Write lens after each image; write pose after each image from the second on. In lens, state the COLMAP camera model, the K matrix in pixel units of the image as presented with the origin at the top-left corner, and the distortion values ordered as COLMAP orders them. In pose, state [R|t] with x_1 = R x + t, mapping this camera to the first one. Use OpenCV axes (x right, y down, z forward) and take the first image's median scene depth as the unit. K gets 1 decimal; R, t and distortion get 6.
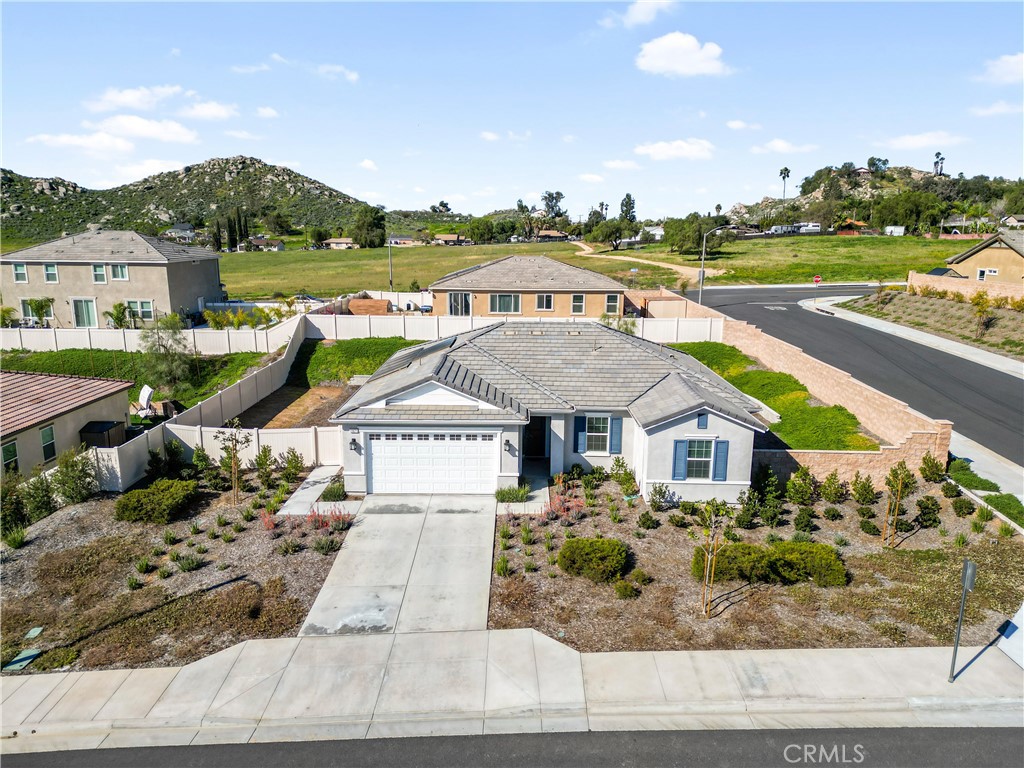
lens RADIAL K [[710.6, 0, 512.0], [0, 710.6, 384.0], [0, 0, 1]] dist [0.105233, -0.112861]
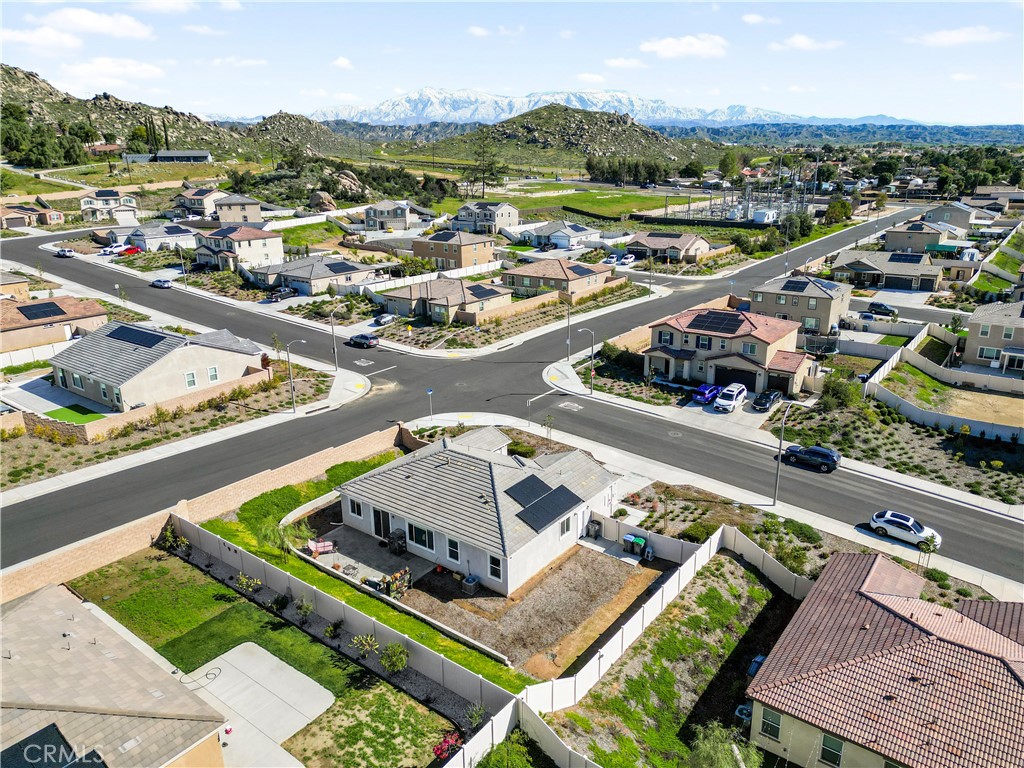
lens RADIAL K [[715.3, 0, 512.0], [0, 715.3, 384.0], [0, 0, 1]] dist [0.073650, -0.065187]
pose [[-0.799399, -0.173645, 0.575160, -0.152639], [0.142127, 0.875493, 0.461856, -0.159261], [-0.583748, 0.450953, -0.675189, 0.329853]]
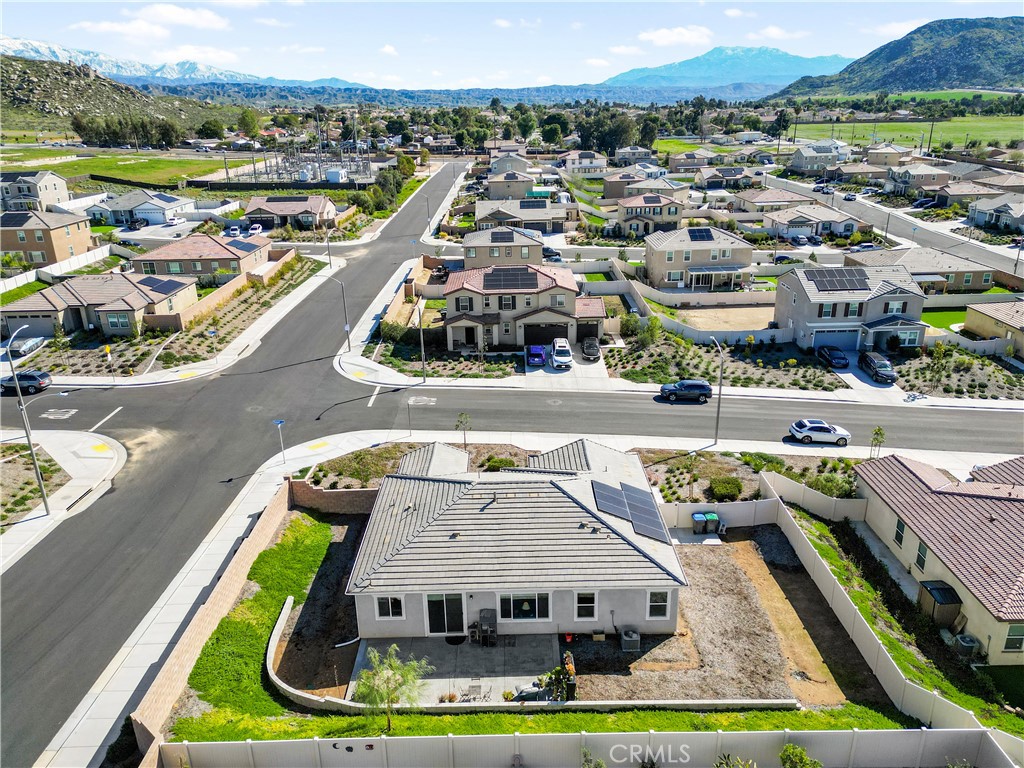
lens RADIAL K [[743.7, 0, 512.0], [0, 743.7, 384.0], [0, 0, 1]] dist [0.081147, -0.081688]
pose [[-0.999698, 0.024011, -0.005204, 0.009311], [0.017353, 0.840009, 0.542294, -0.150762], [0.017392, 0.542040, -0.840173, 0.330965]]
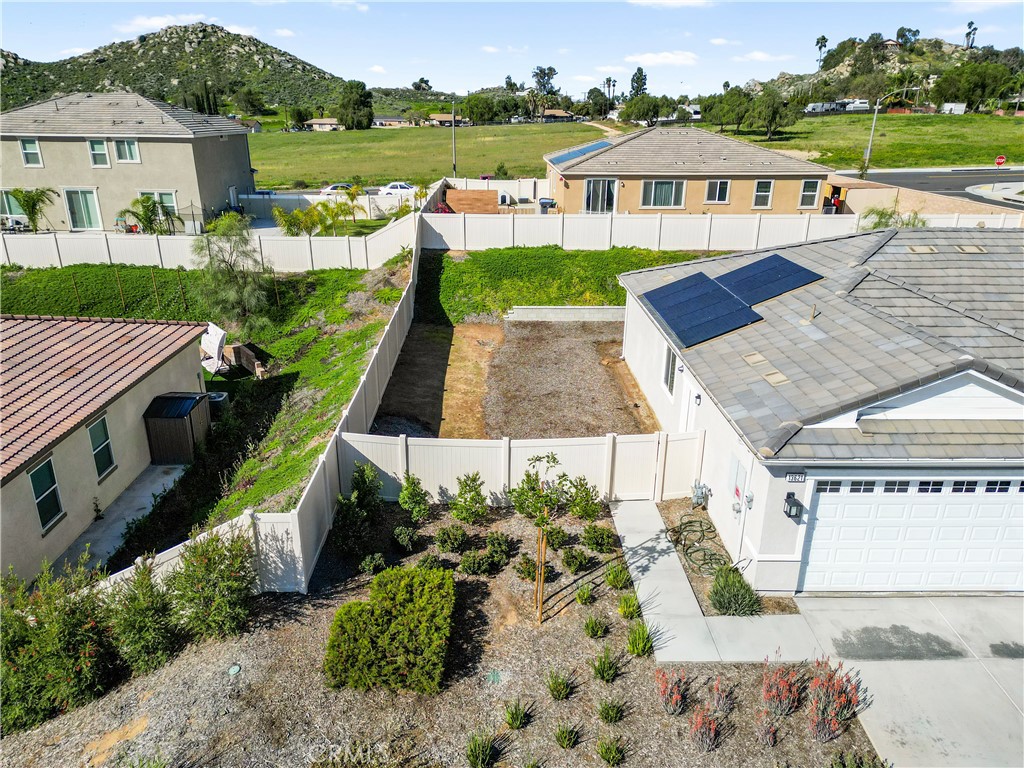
lens RADIAL K [[715.3, 0, 512.0], [0, 715.3, 384.0], [0, 0, 1]] dist [0.073650, -0.065187]
pose [[0.999416, -0.010963, 0.032351, -0.056881], [0.006098, 0.989145, 0.146814, -0.008954], [-0.033609, -0.146531, 0.988635, 0.073220]]
